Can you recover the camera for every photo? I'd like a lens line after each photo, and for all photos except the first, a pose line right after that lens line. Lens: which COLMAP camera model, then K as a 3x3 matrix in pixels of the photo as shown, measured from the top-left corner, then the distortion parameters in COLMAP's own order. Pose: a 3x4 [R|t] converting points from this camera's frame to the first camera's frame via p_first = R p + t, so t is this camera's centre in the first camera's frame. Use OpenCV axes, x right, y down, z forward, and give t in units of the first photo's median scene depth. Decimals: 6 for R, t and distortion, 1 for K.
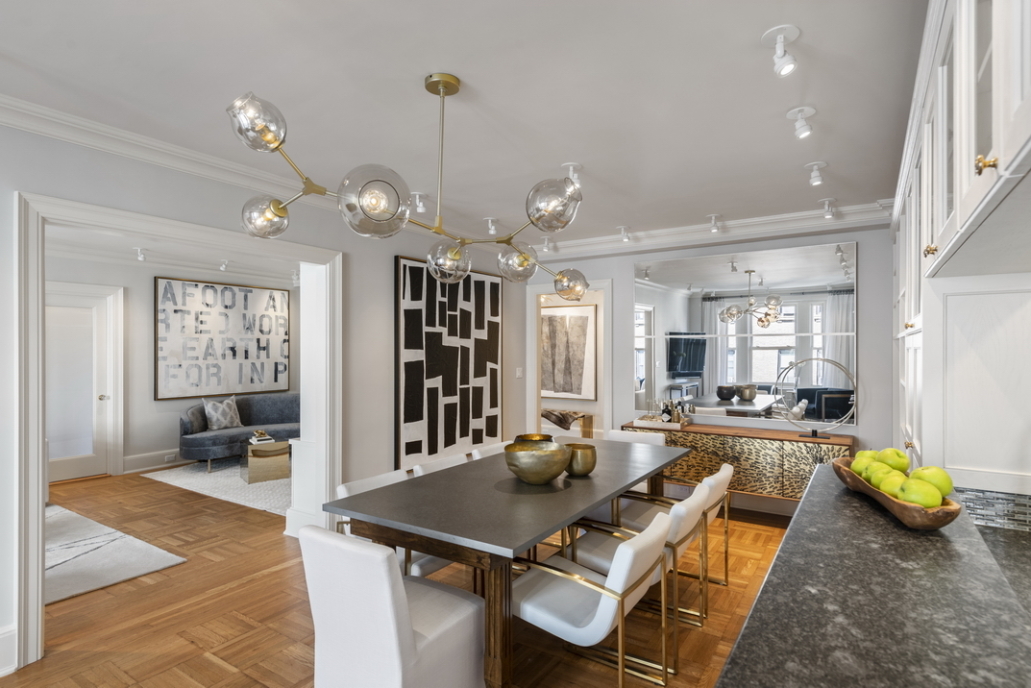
lens RADIAL K [[542.1, 0, 515.5], [0, 542.1, 344.0], [0, 0, 1]] dist [-0.000003, -0.000020]
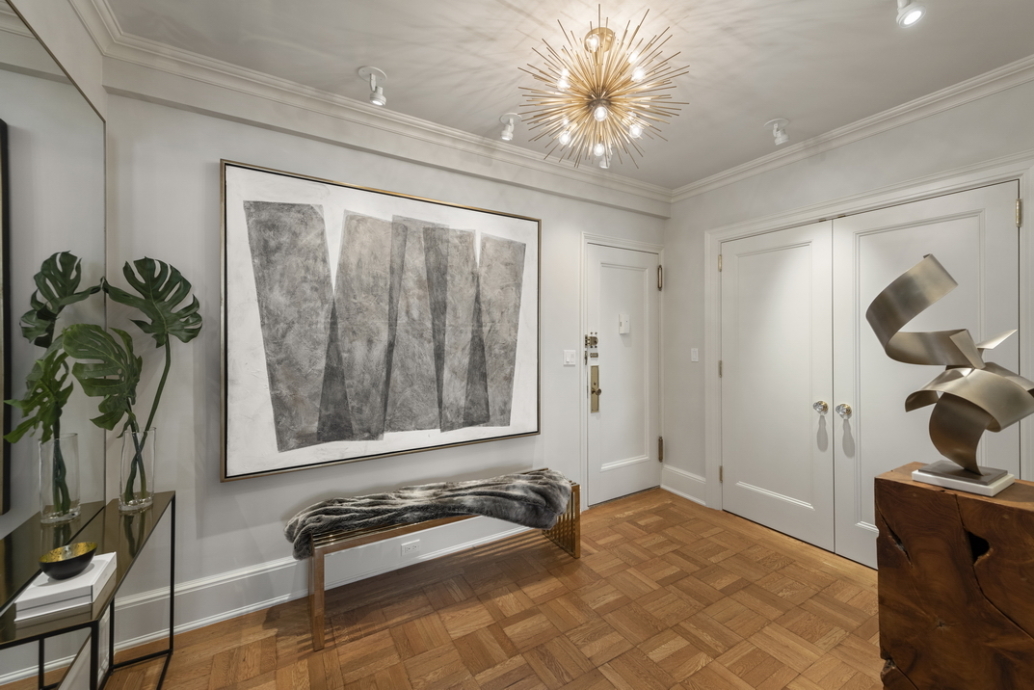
lens RADIAL K [[408.5, 0, 517.0], [0, 408.5, 345.0], [0, 0, 1]] dist [0.000111, -0.000019]
pose [[0.438520, -0.007393, 0.898691, -0.162162], [-0.000606, 0.999964, 0.008522, 0.027323], [-0.898721, -0.004281, 0.438499, 0.841299]]
